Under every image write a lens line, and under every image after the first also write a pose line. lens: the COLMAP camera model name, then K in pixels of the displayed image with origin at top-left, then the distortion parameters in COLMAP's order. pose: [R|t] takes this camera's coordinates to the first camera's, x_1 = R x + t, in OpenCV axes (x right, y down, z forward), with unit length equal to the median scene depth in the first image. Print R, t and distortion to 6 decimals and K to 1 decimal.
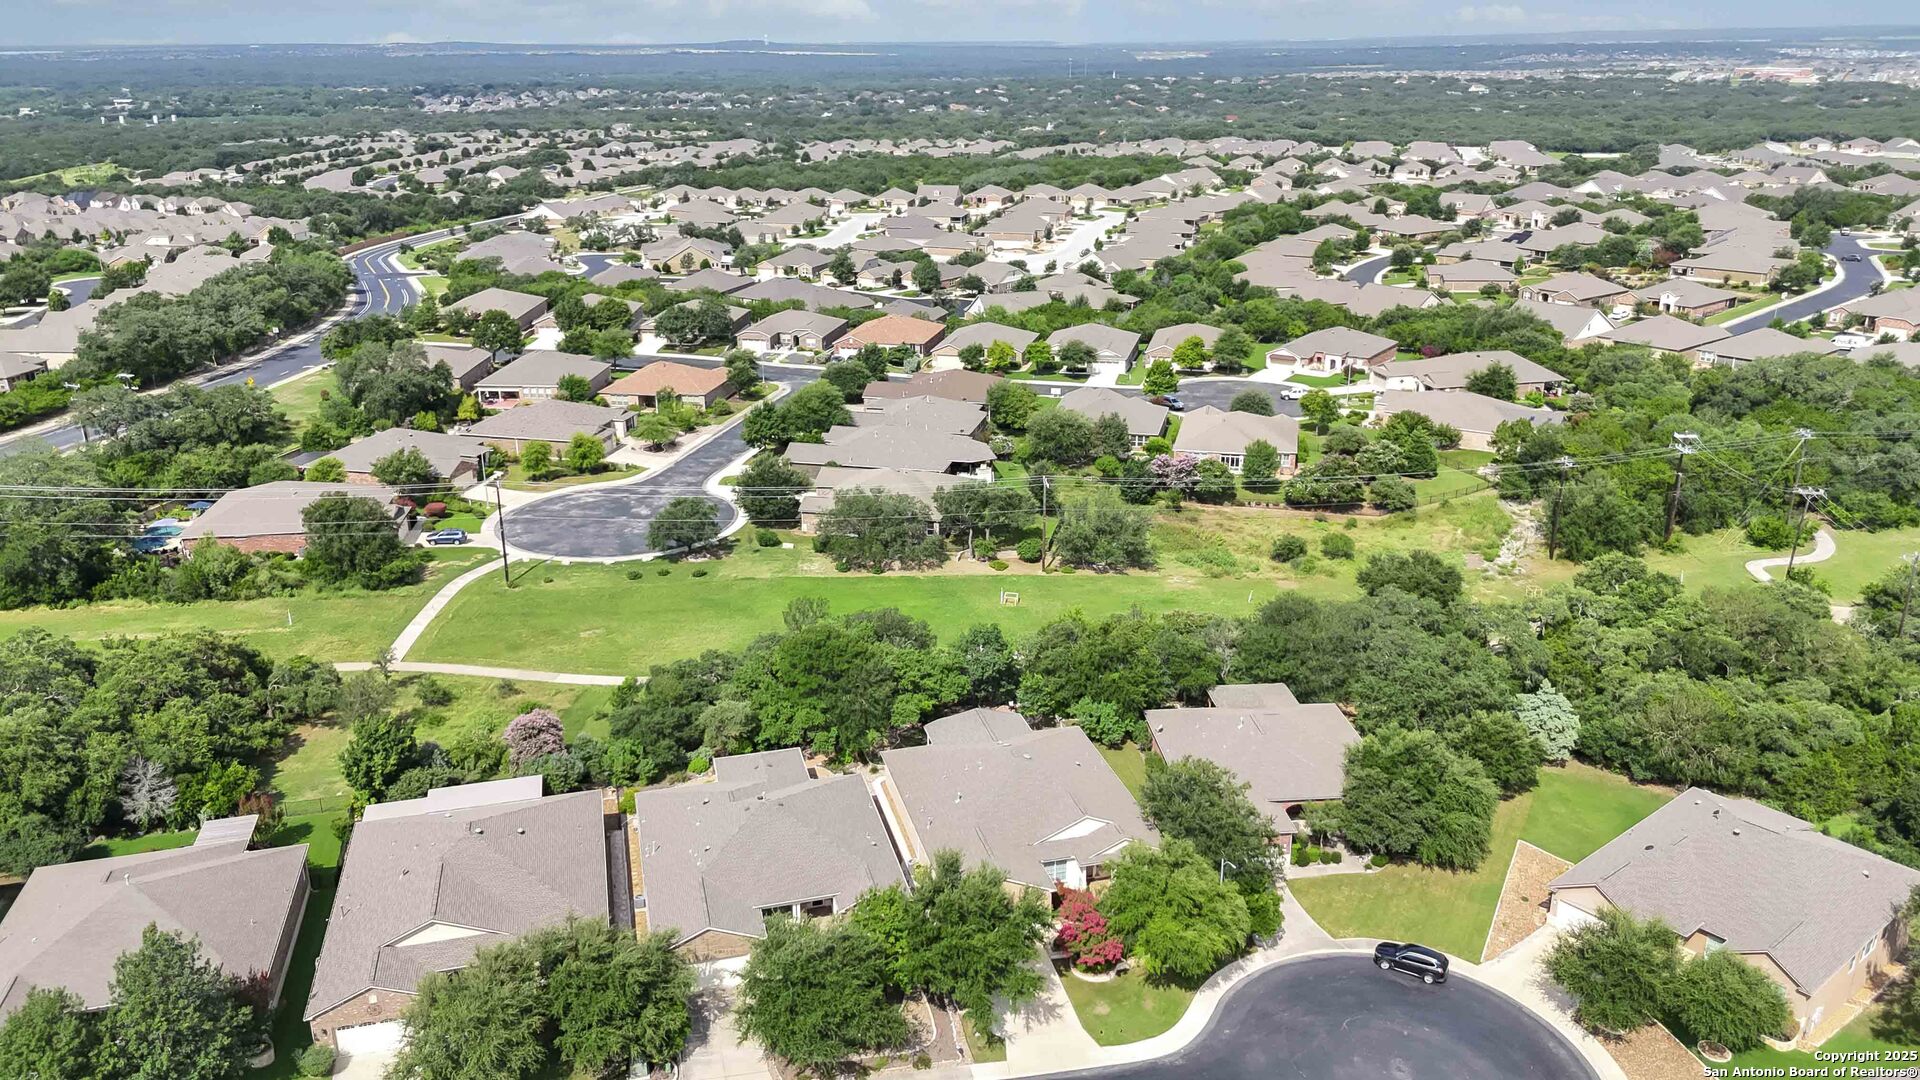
lens RADIAL K [[1413.6, 0, 960.0], [0, 1413.6, 540.0], [0, 0, 1]] dist [0.115244, -0.154000]
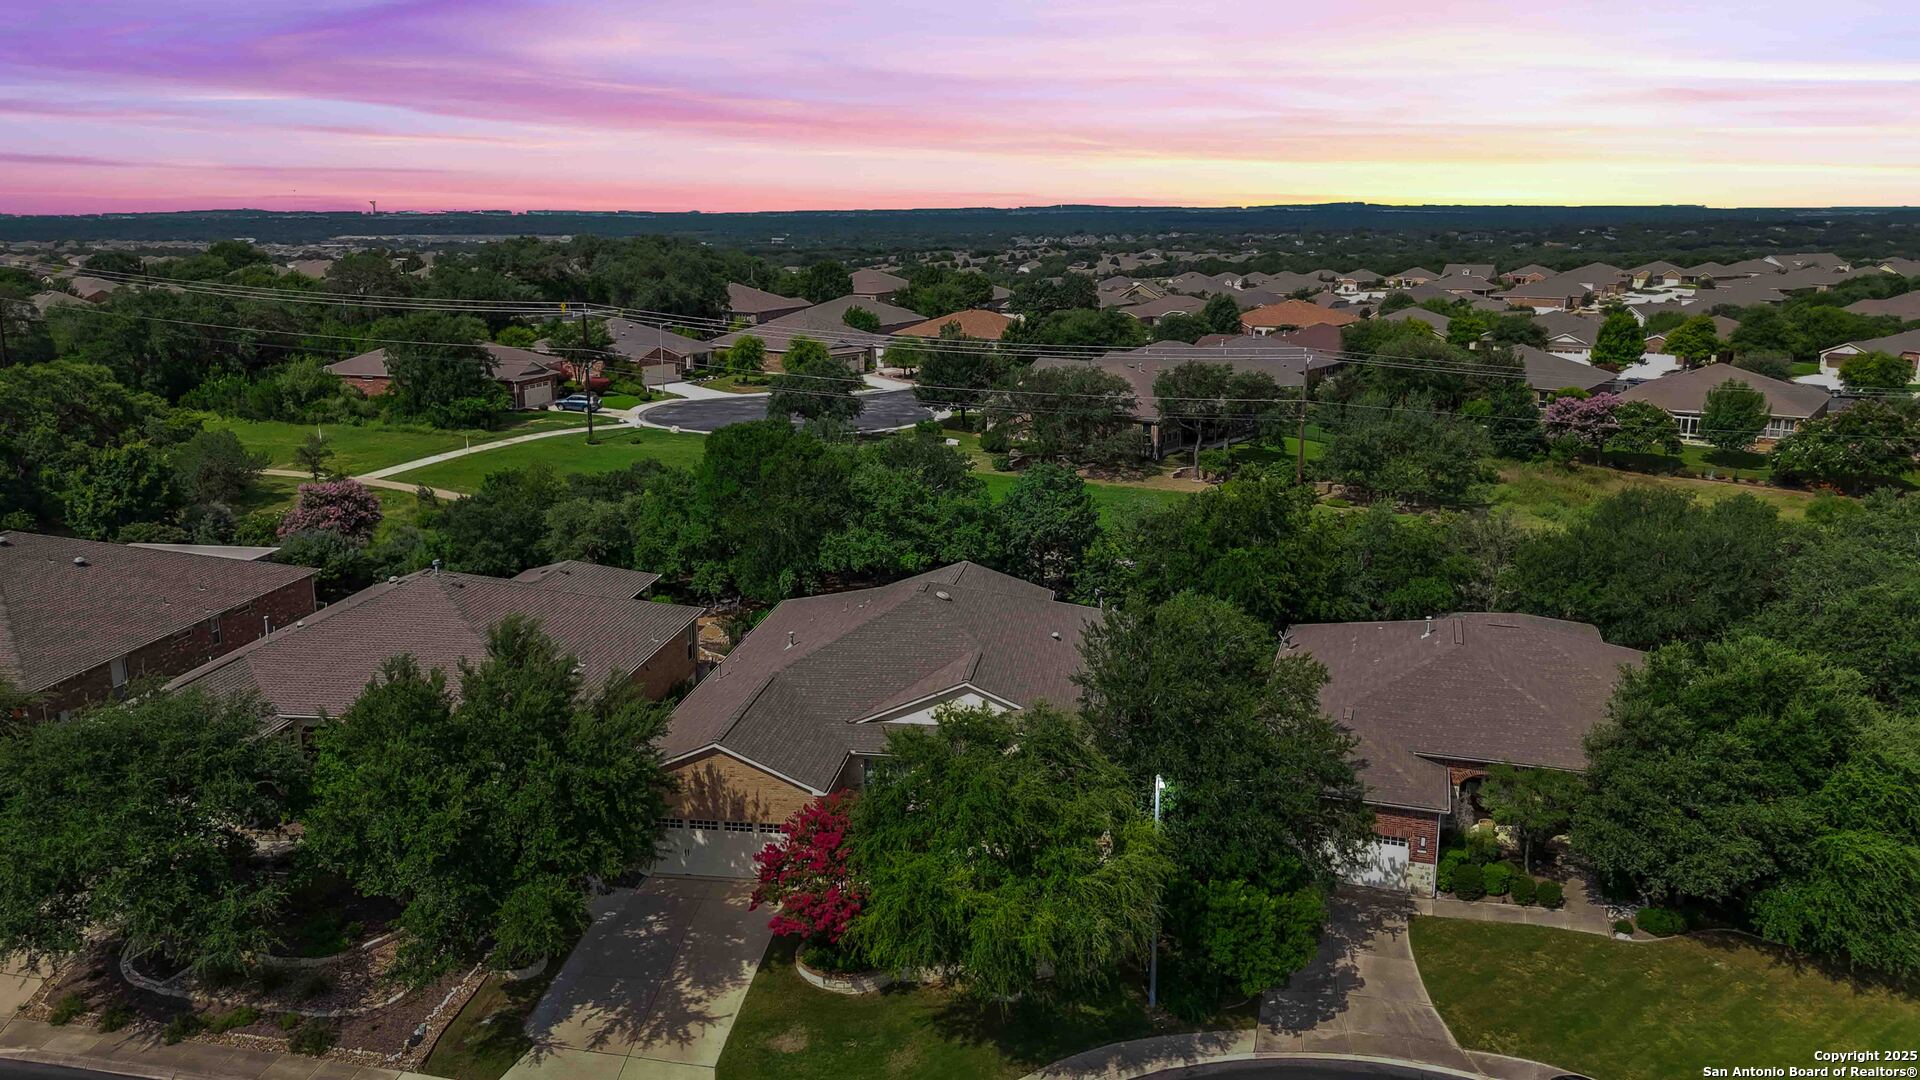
lens RADIAL K [[1413.6, 0, 960.0], [0, 1413.6, 540.0], [0, 0, 1]] dist [0.115244, -0.154000]
pose [[0.920254, 0.095040, -0.379604, 0.253421], [-0.135580, 0.987412, -0.081465, 0.174429], [0.367083, 0.126435, 0.921555, 0.508581]]
